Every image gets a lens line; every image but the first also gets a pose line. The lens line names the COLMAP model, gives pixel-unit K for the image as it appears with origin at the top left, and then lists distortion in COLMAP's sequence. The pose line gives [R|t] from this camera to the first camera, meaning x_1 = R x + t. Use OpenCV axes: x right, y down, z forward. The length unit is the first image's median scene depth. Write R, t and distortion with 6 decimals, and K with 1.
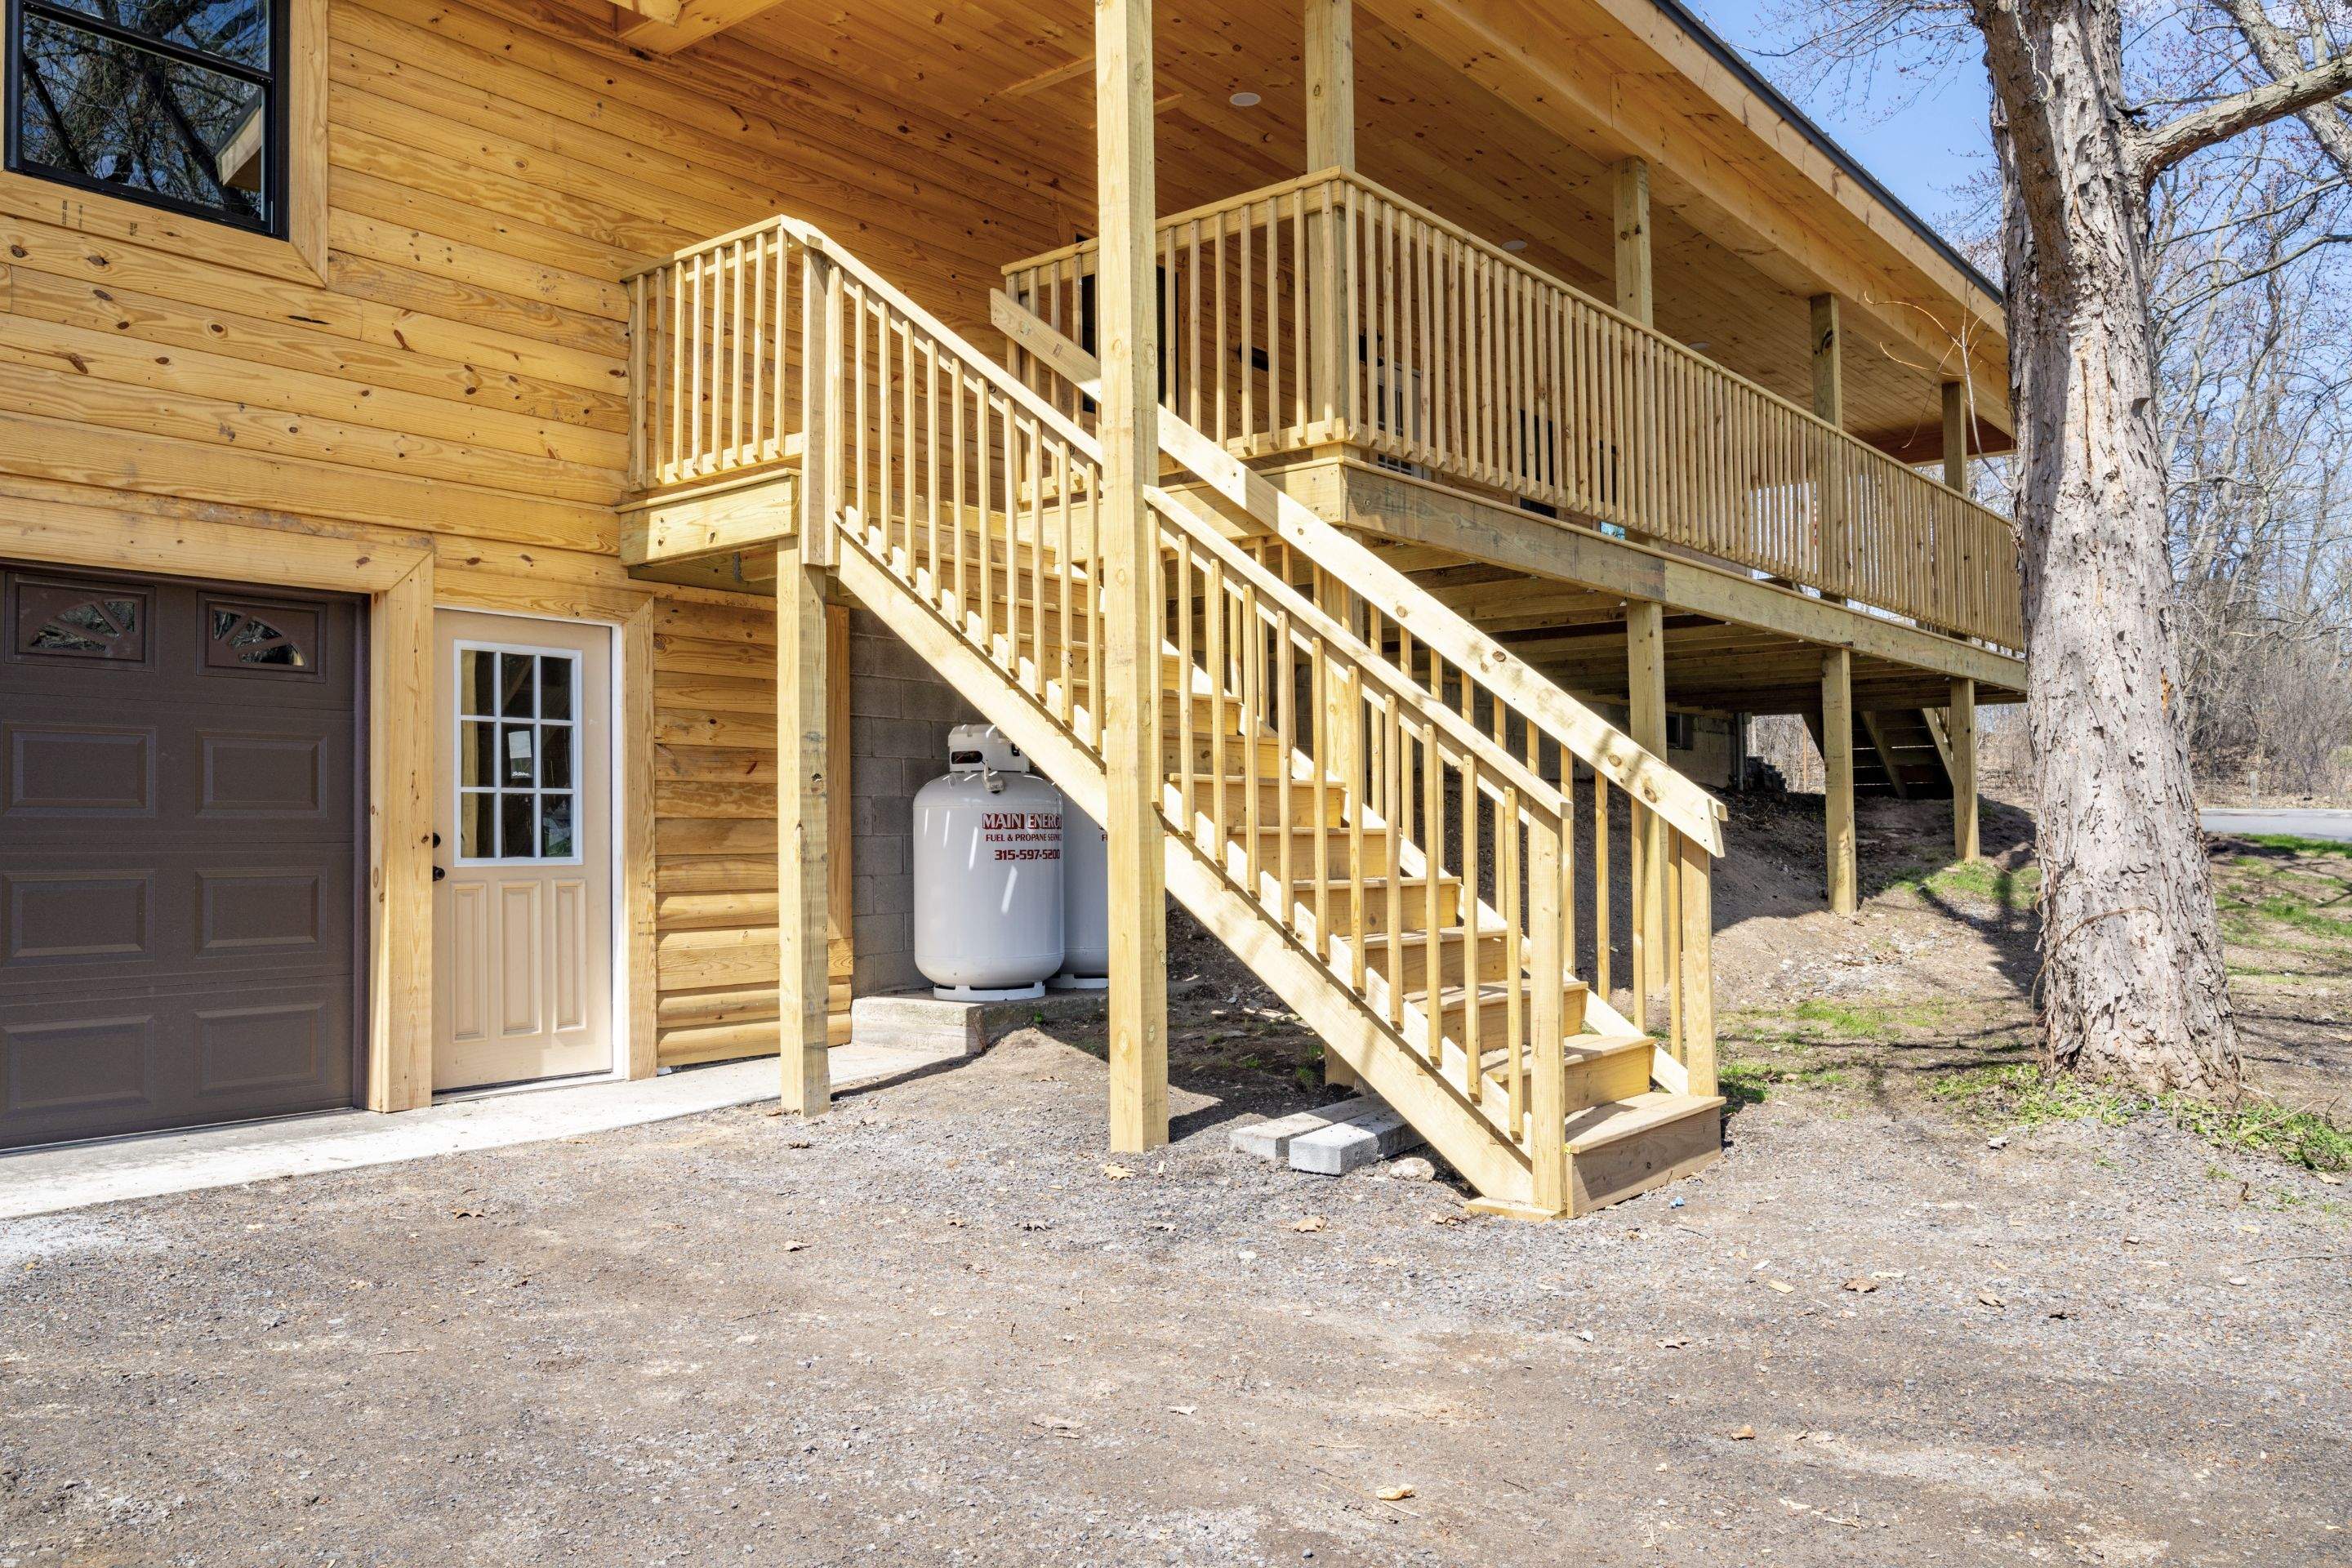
lens RADIAL K [[1835.7, 0, 1176.0], [0, 1835.7, 784.0], [0, 0, 1]] dist [-0.001898, -0.002030]
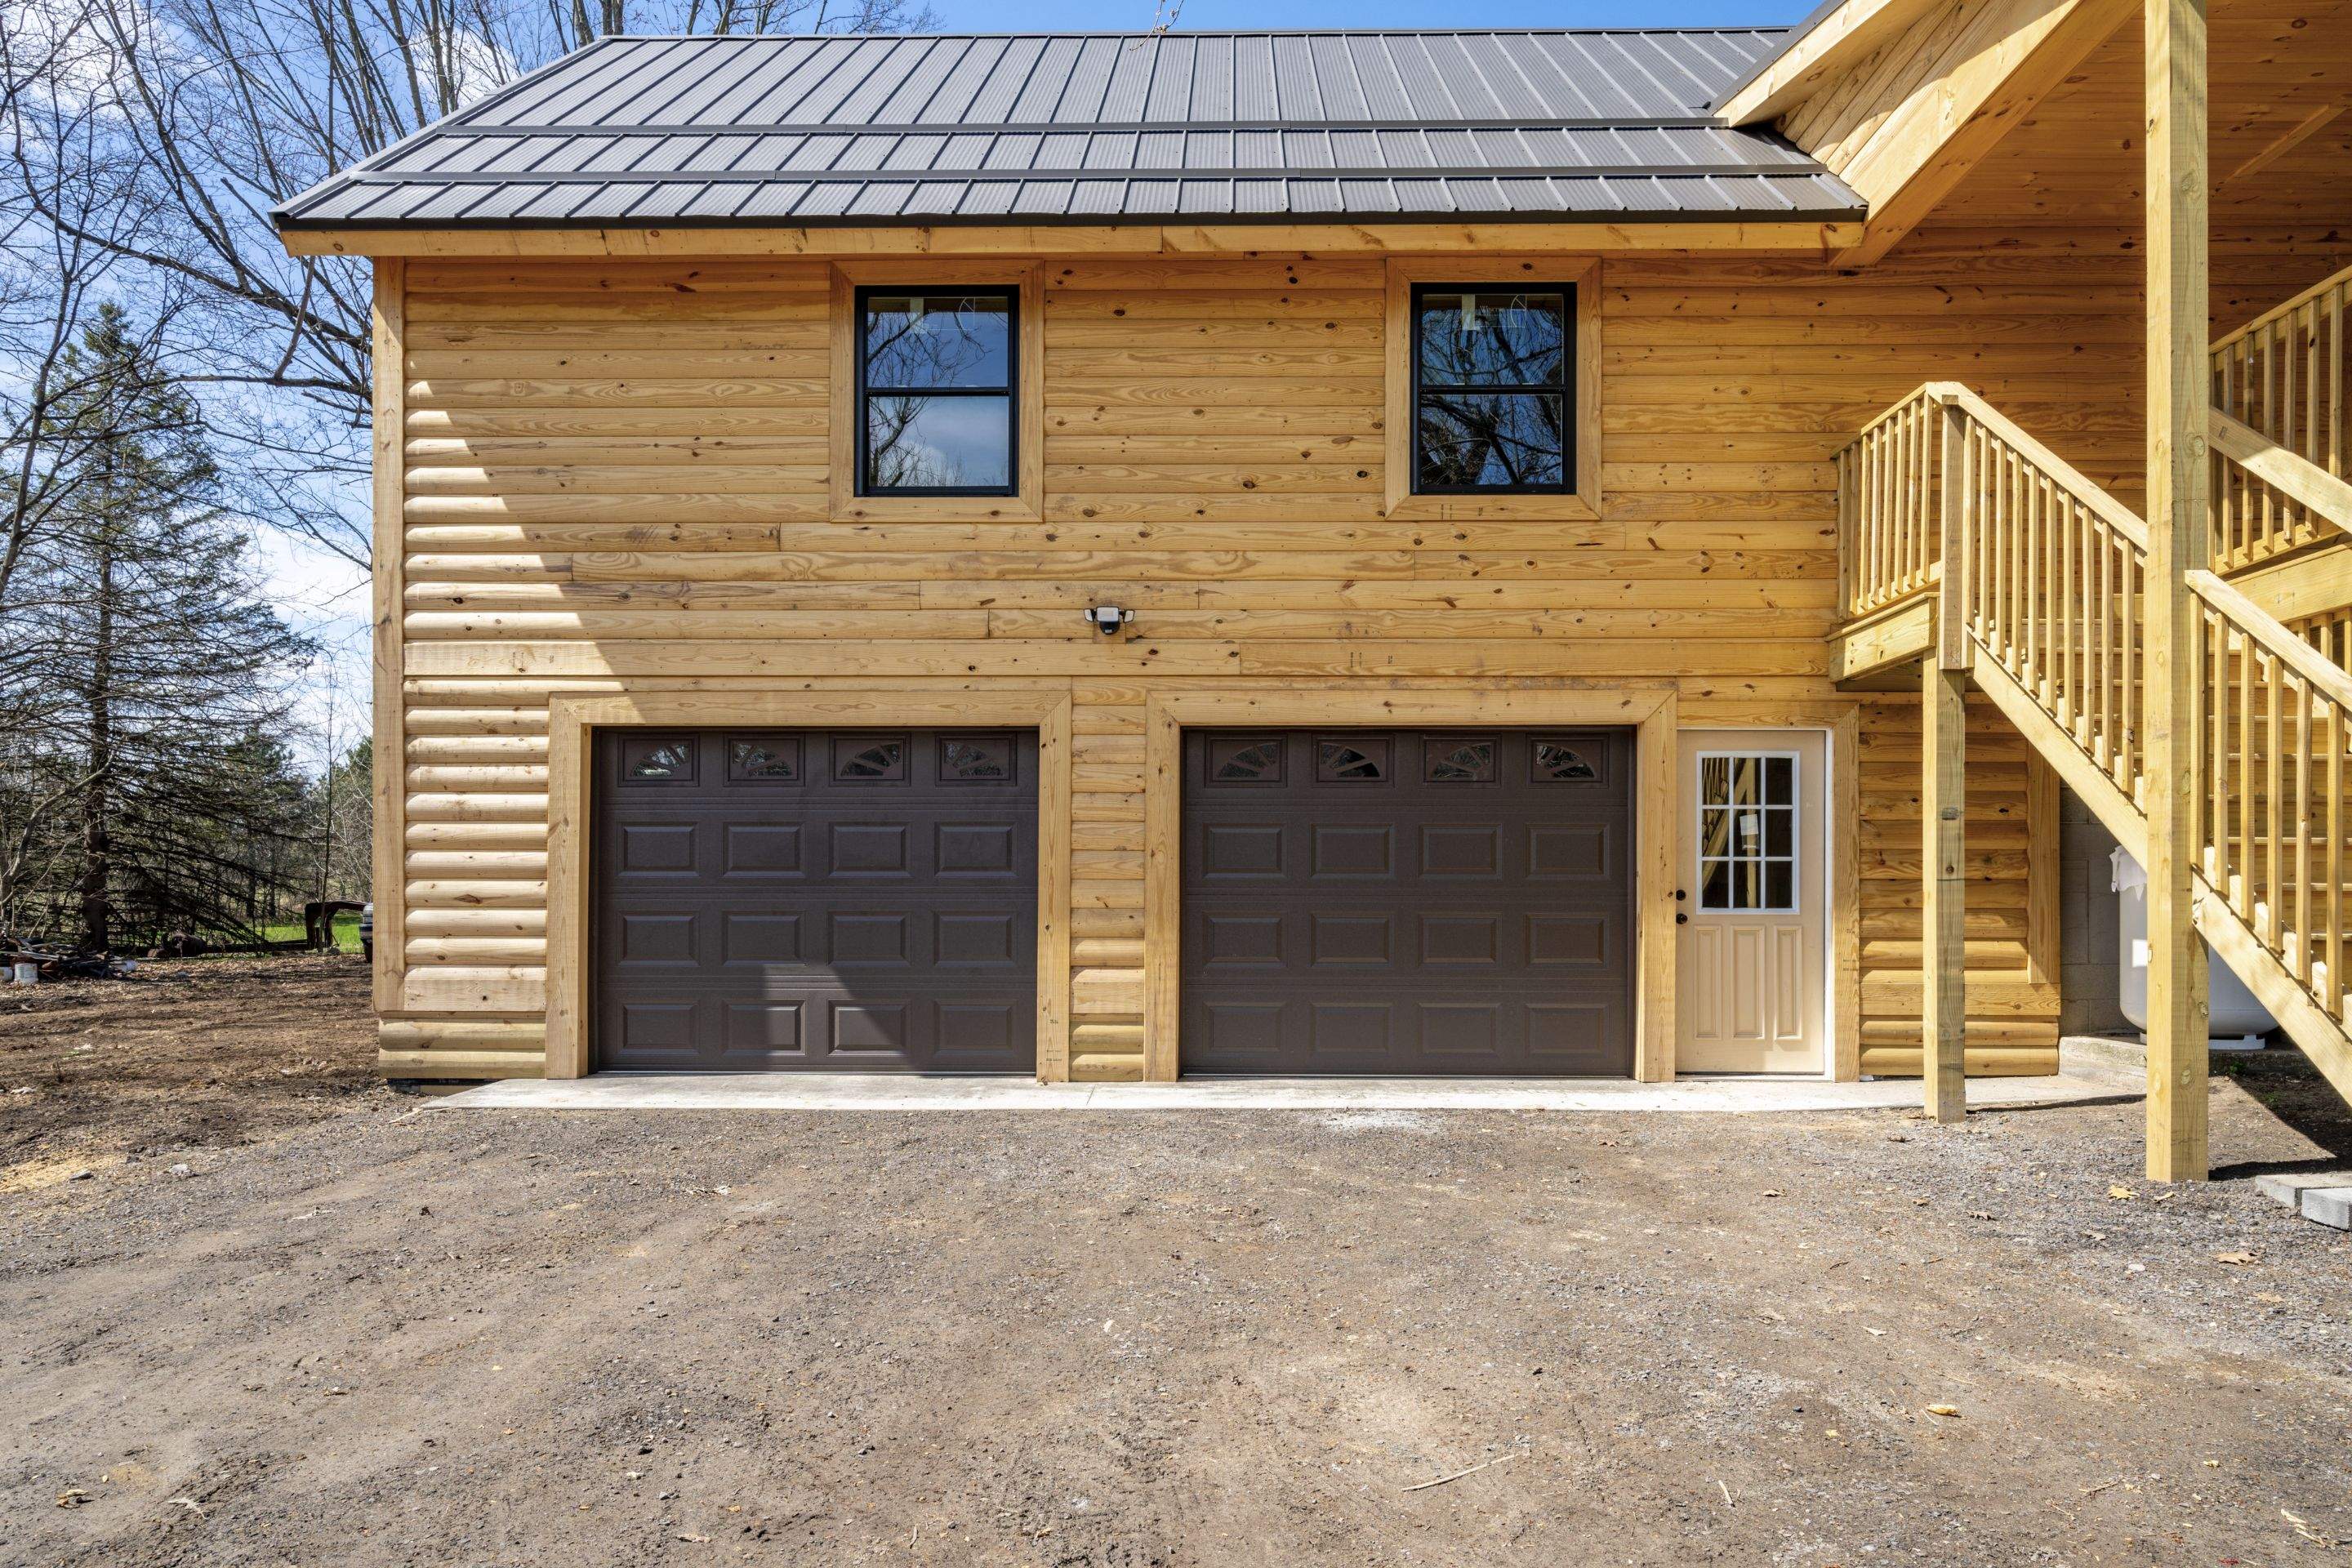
lens RADIAL K [[1724.3, 0, 1176.0], [0, 1724.3, 903.7], [0, 0, 1]] dist [0.001381, -0.005122]
pose [[0.557779, 0.011517, -0.829910, 0.462696], [0.018786, 0.999472, 0.026496, -0.004966], [0.829777, -0.030370, 0.557268, -0.059428]]
